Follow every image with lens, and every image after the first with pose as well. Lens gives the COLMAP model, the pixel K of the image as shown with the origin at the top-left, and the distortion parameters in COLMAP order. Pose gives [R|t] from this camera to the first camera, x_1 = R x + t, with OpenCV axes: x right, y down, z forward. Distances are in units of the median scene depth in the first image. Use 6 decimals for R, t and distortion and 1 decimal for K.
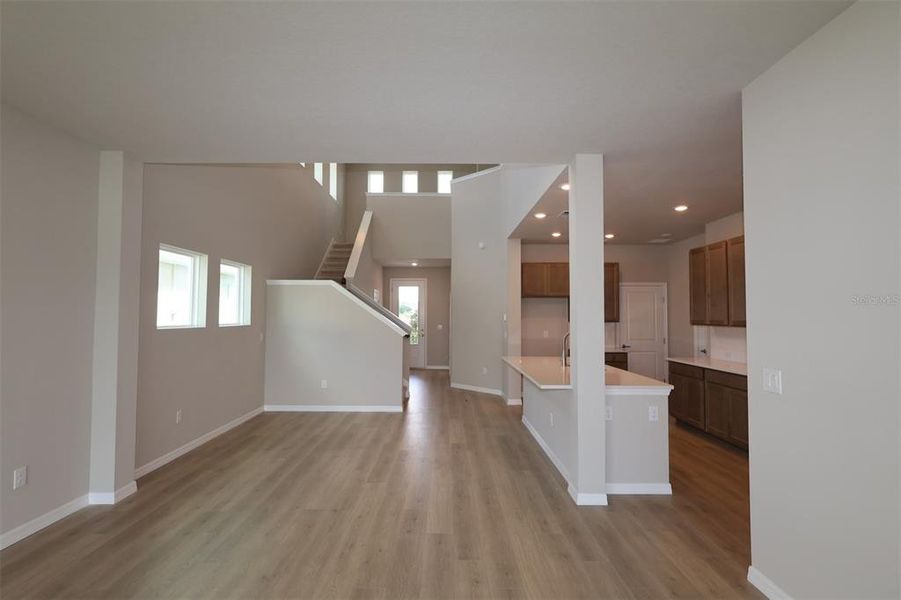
lens RADIAL K [[427.6, 0, 450.0], [0, 427.6, 299.6], [0, 0, 1]] dist [-0.003123, 0.000180]
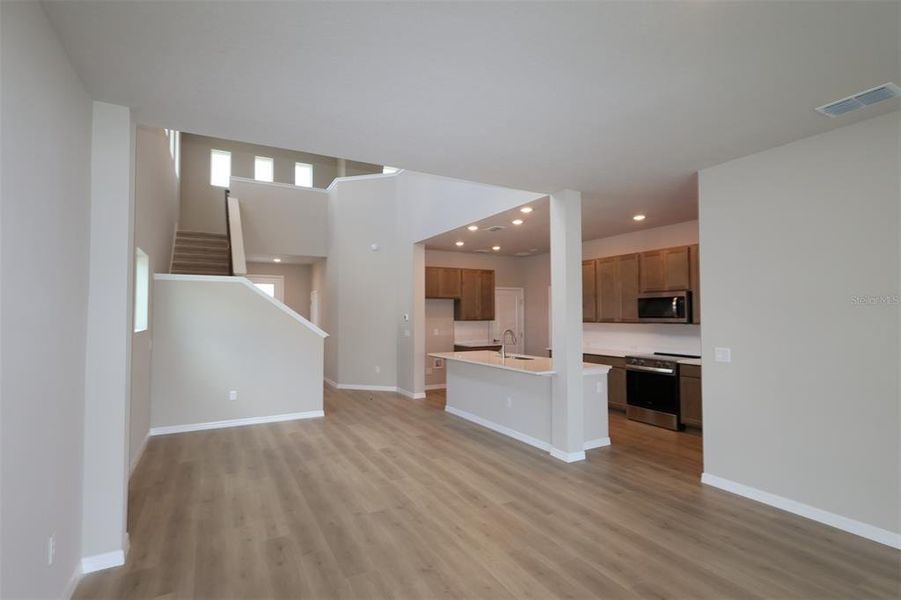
lens RADIAL K [[427.6, 0, 445.8], [0, 427.6, 302.3], [0, 0, 1]] dist [-0.003123, 0.000180]
pose [[0.879585, 0.007043, 0.475689, -0.447335], [-0.011820, 0.999905, 0.007052, -0.006316], [-0.475594, -0.011825, 0.879585, 0.031386]]
